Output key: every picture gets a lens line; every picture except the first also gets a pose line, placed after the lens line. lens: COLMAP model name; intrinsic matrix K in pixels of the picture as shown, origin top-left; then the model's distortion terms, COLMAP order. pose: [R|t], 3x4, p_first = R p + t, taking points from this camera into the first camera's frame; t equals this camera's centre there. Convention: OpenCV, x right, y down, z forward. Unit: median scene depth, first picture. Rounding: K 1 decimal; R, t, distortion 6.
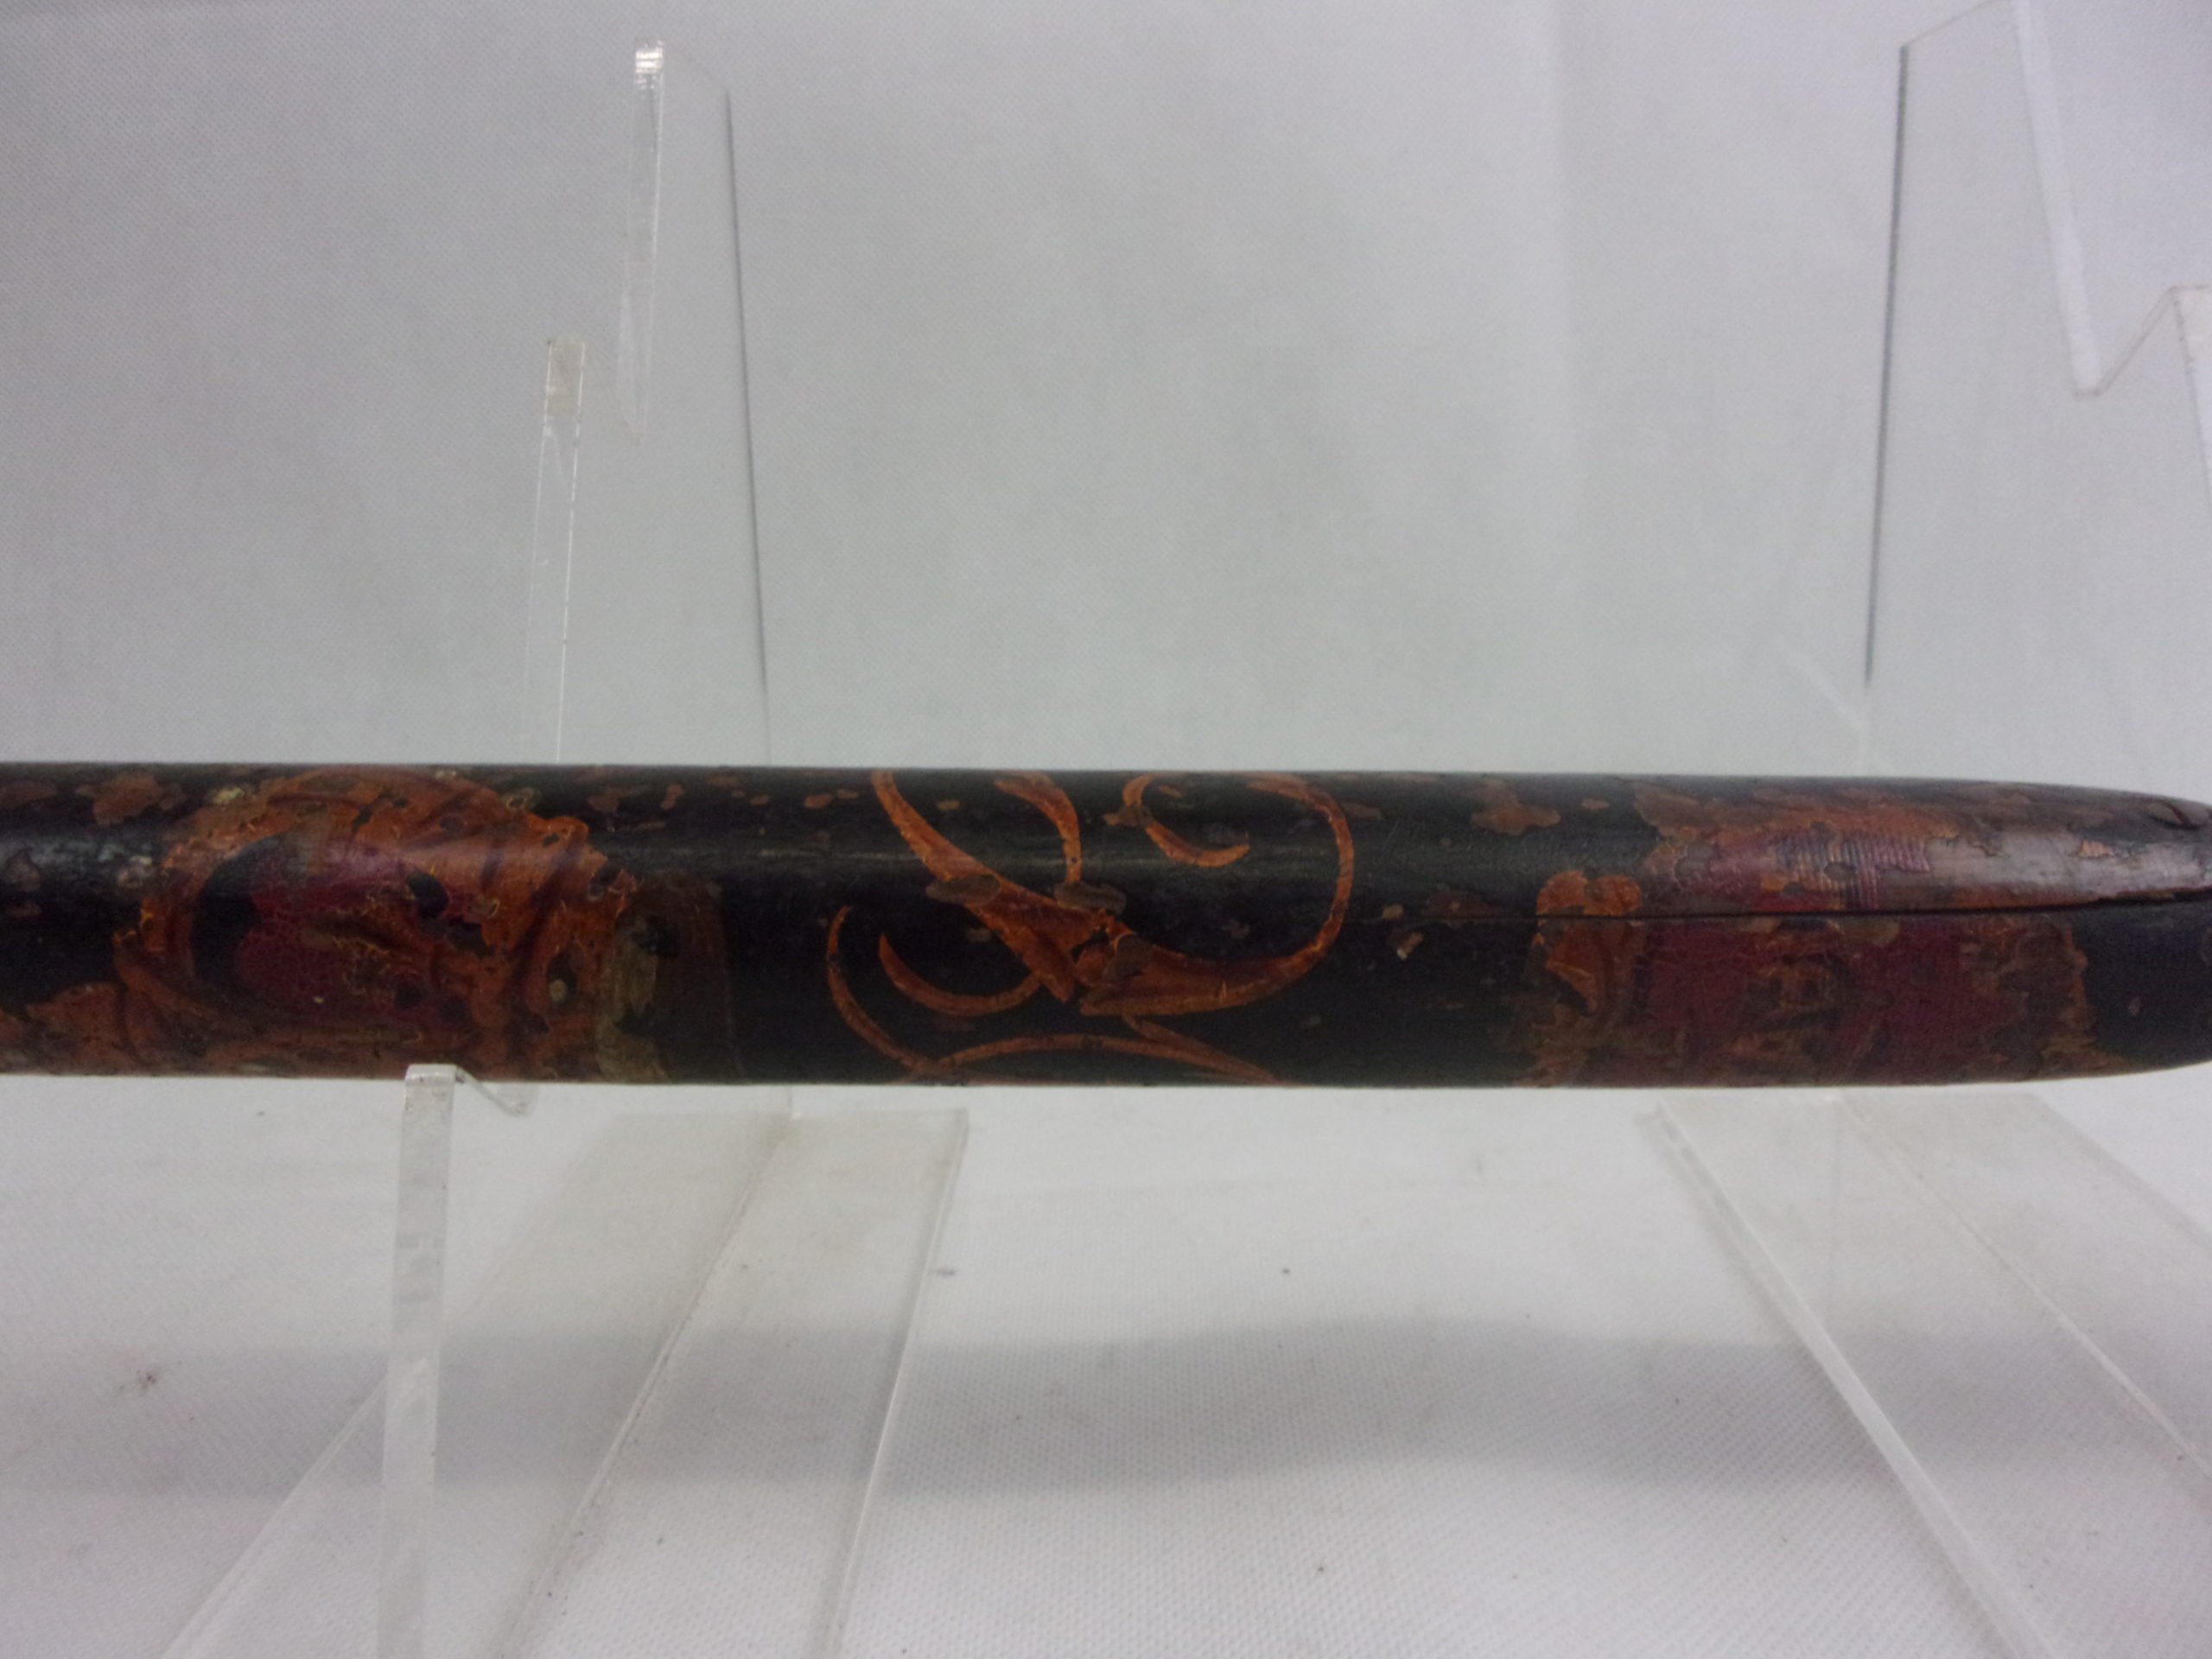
lens RADIAL K [[1789.5, 0, 1098.3], [0, 1789.5, 825.2], [0, 0, 1]] dist [0.011464, -0.015772]
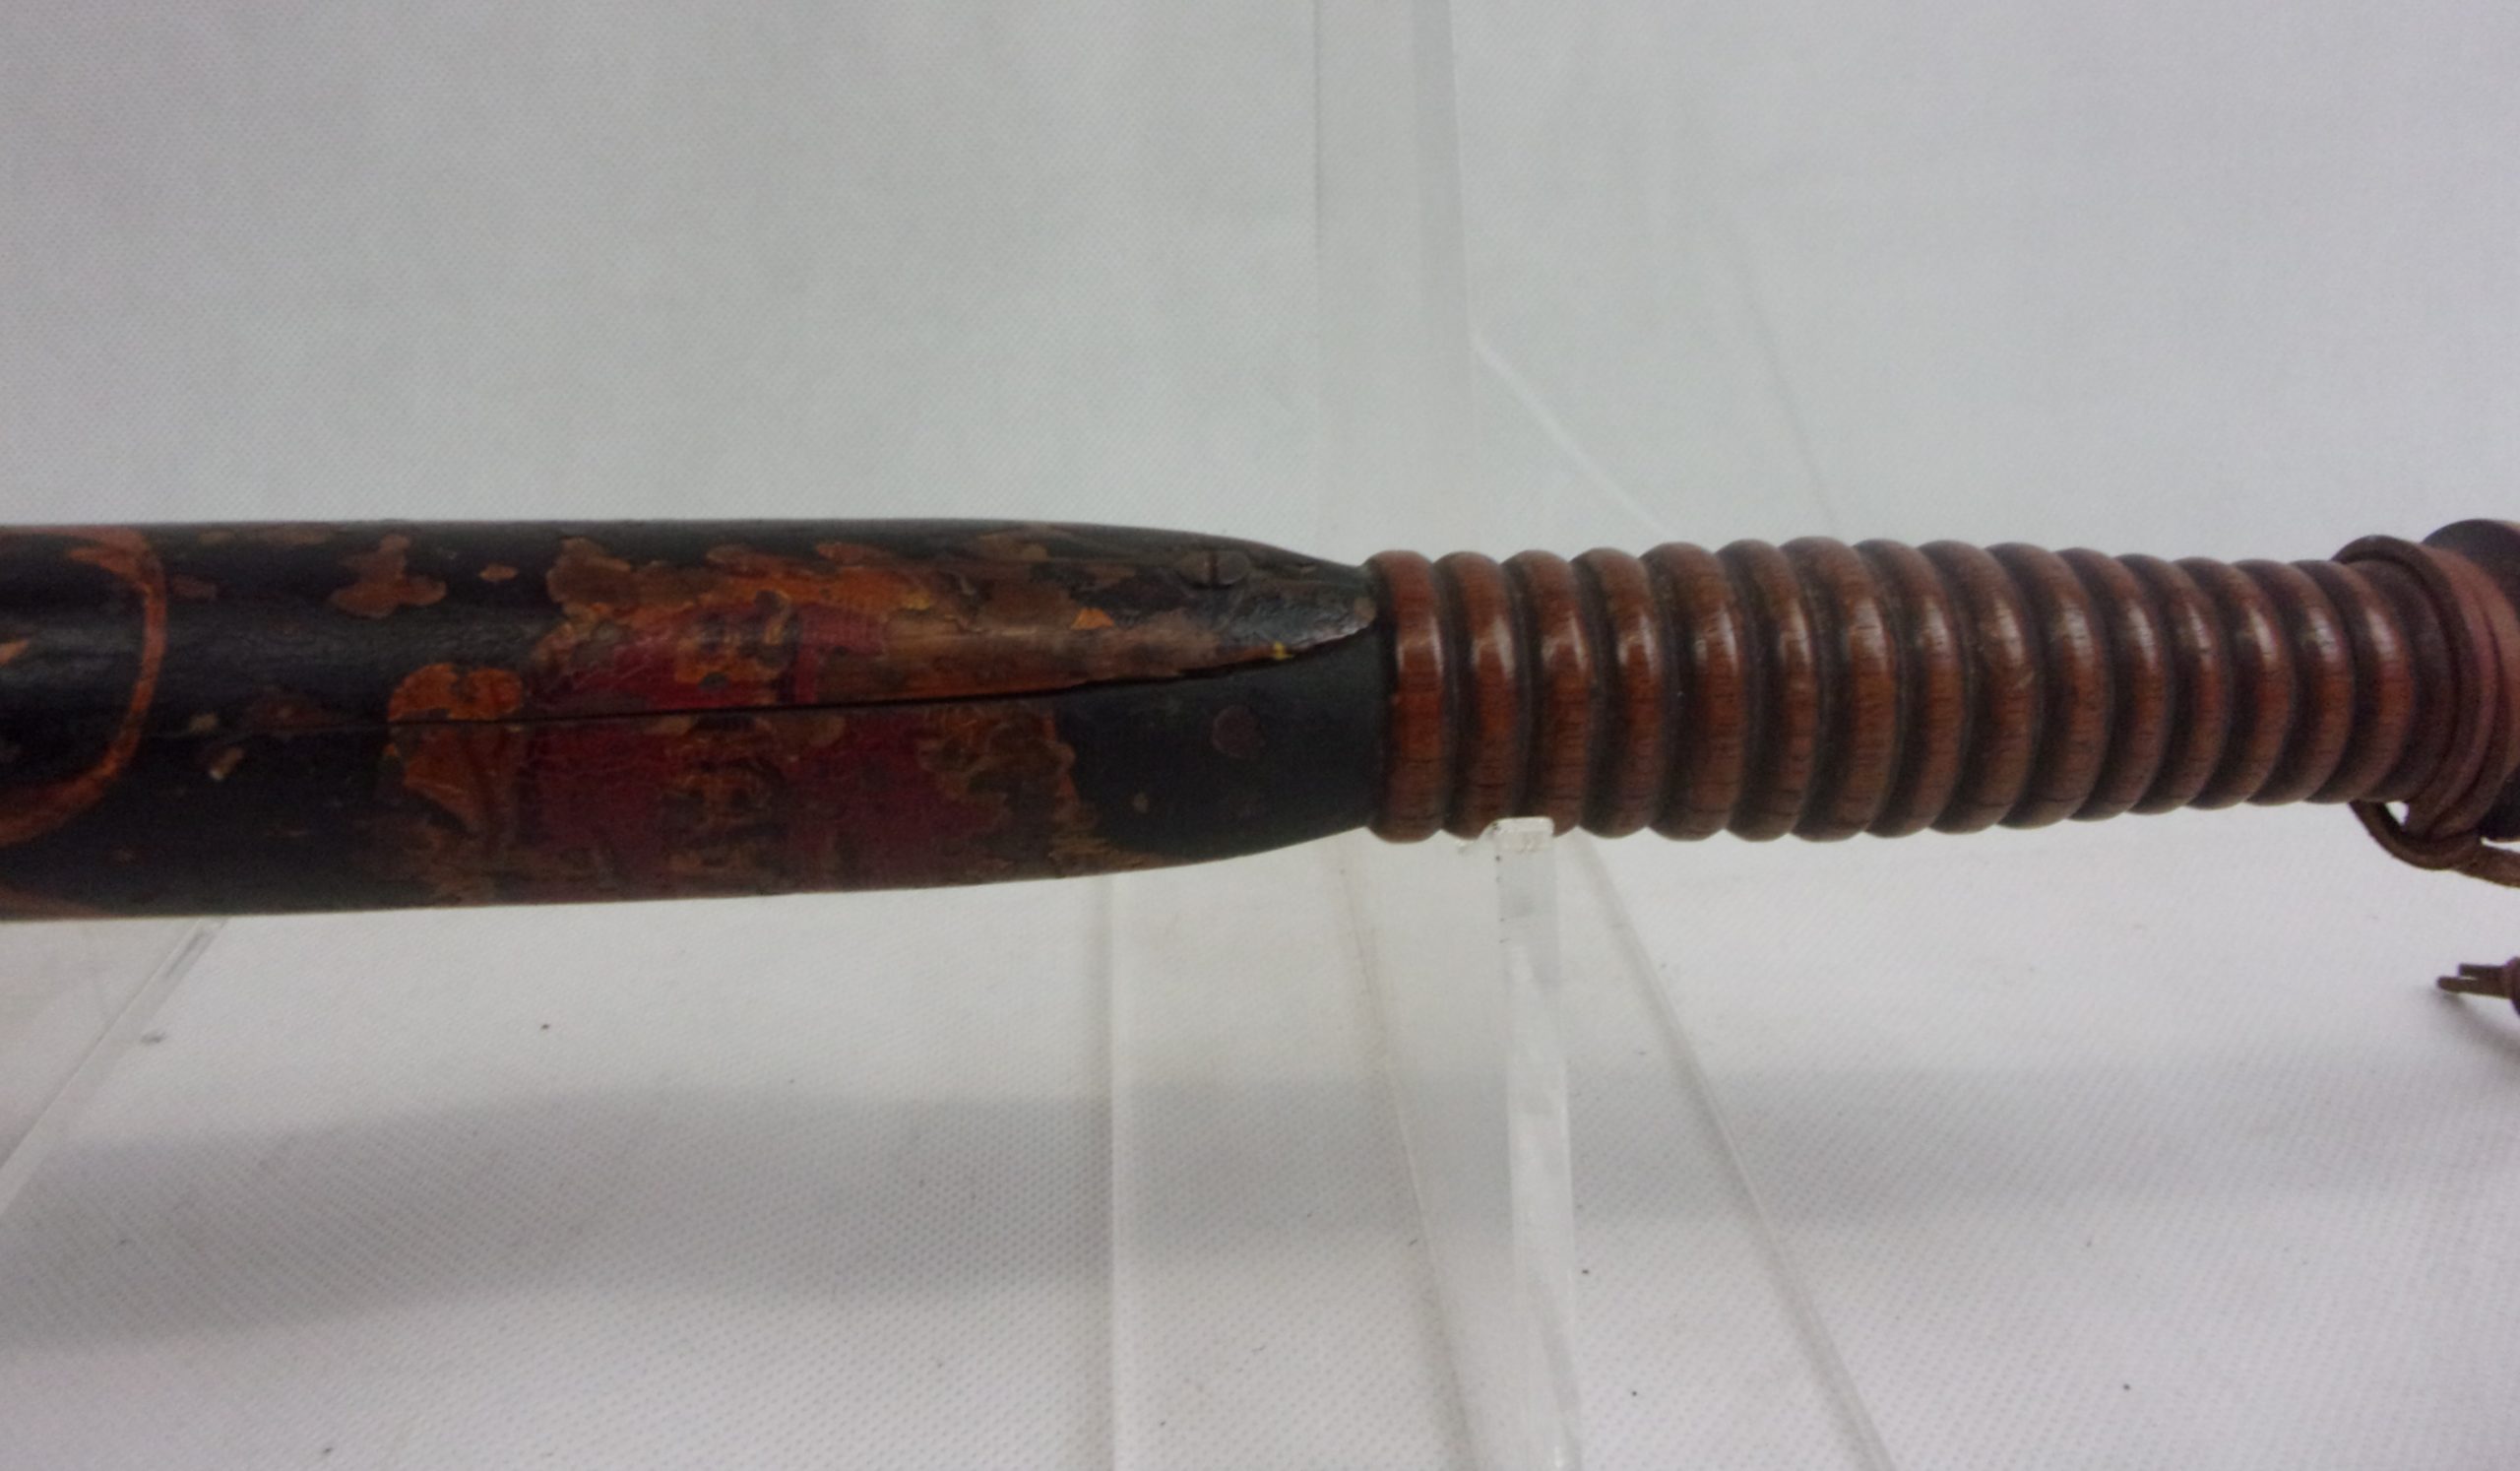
lens RADIAL K [[2046.5, 0, 1250.6], [0, 2046.5, 516.1], [0, 0, 1]] dist [0.002335, -0.013319]
pose [[0.992692, -0.018936, 0.119177, 0.507631], [0.007783, 0.995602, 0.093359, -0.121334], [-0.120421, -0.091749, 0.988474, 0.050565]]
